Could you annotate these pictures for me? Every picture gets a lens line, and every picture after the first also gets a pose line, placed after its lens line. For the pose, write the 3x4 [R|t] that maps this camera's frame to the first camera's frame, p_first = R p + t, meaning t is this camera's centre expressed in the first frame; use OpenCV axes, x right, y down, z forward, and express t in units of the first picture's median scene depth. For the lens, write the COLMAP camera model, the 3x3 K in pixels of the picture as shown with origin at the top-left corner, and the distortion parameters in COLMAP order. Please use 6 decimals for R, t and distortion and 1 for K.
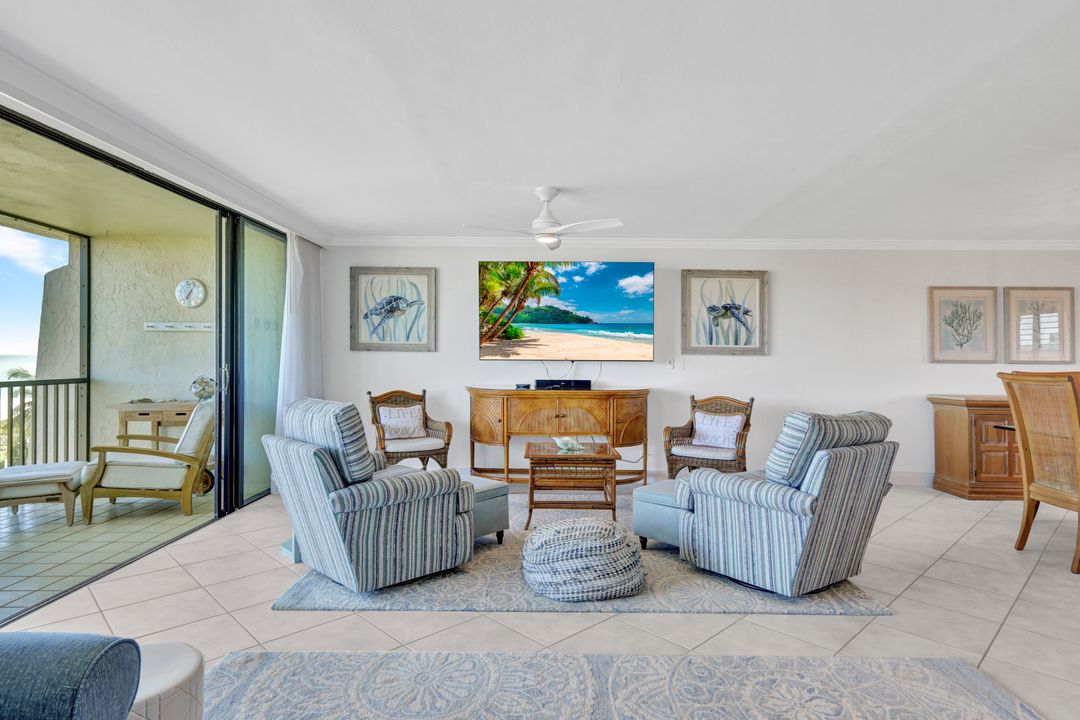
lens RADIAL K [[587.2, 0, 538.6], [0, 587.2, 356.9], [0, 0, 1]] dist [0.020848, 0.000369]
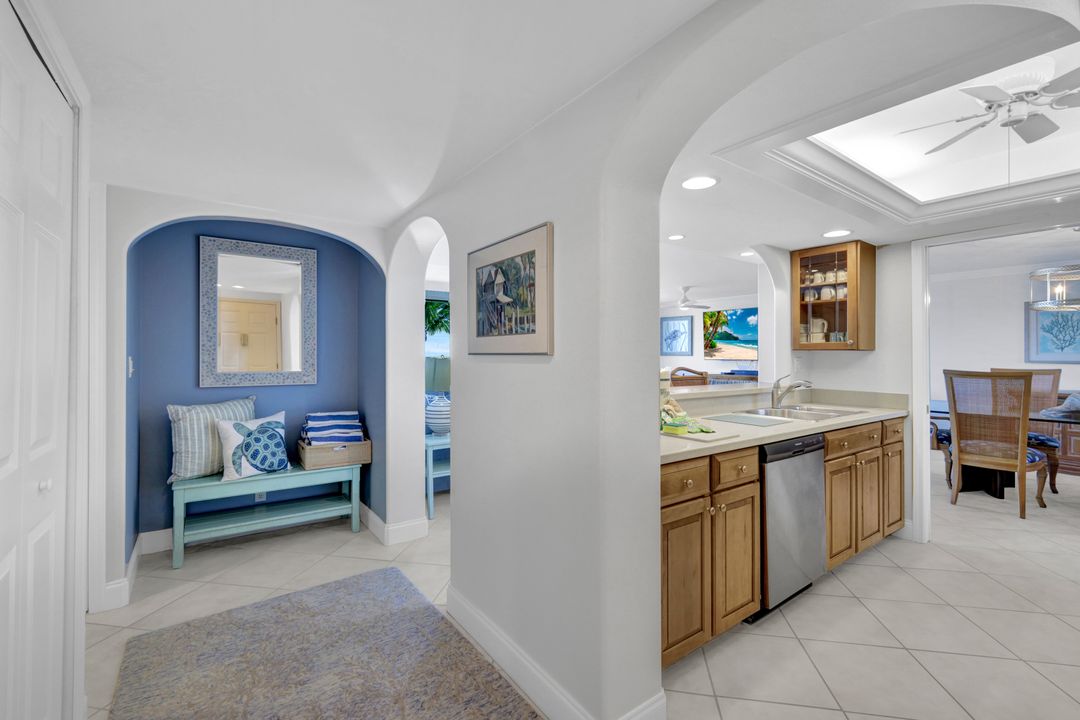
lens RADIAL K [[470.4, 0, 540.7], [0, 470.4, 352.9], [0, 0, 1]] dist [0.007426, 0.000218]
pose [[0.589775, -0.009878, -0.807507, 0.900949], [0.000883, 0.999932, -0.011588, -0.000523], [0.807567, 0.006121, 0.589744, -0.441746]]
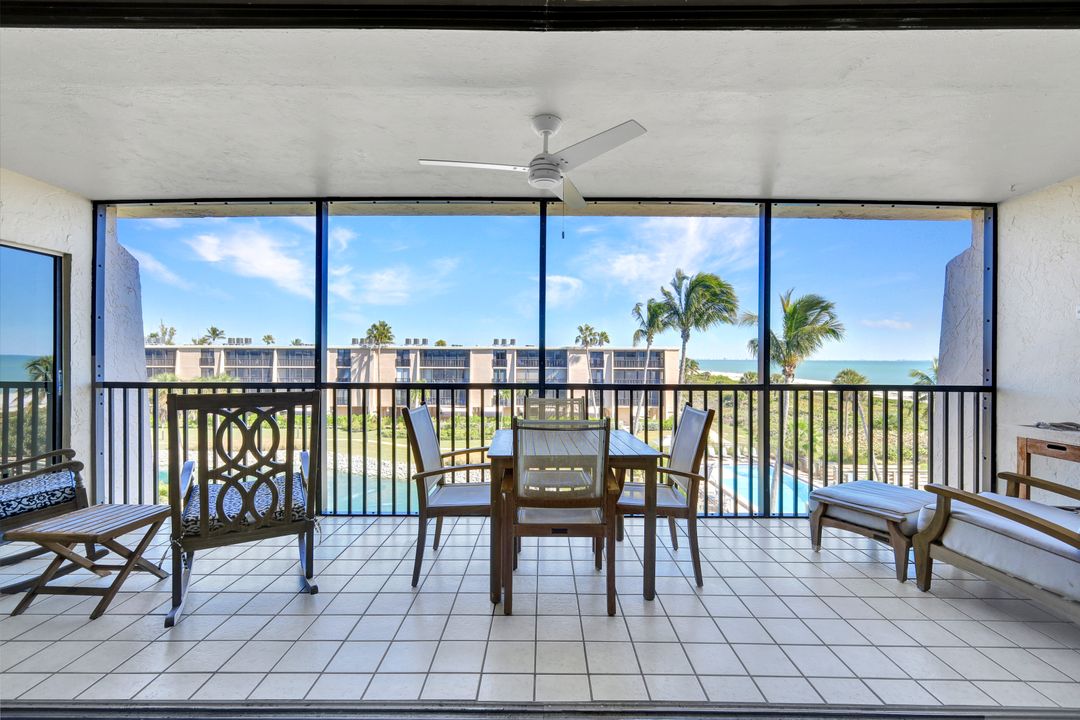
lens RADIAL K [[457.3, 0, 538.9], [0, 457.3, 361.4], [0, 0, 1]] dist [0.000785, 0.000065]
pose [[-0.006995, -0.000961, -0.999975, -0.159813], [-0.005054, 0.999987, -0.000926, 0.006839], [0.999963, 0.005047, -0.007000, 0.423496]]
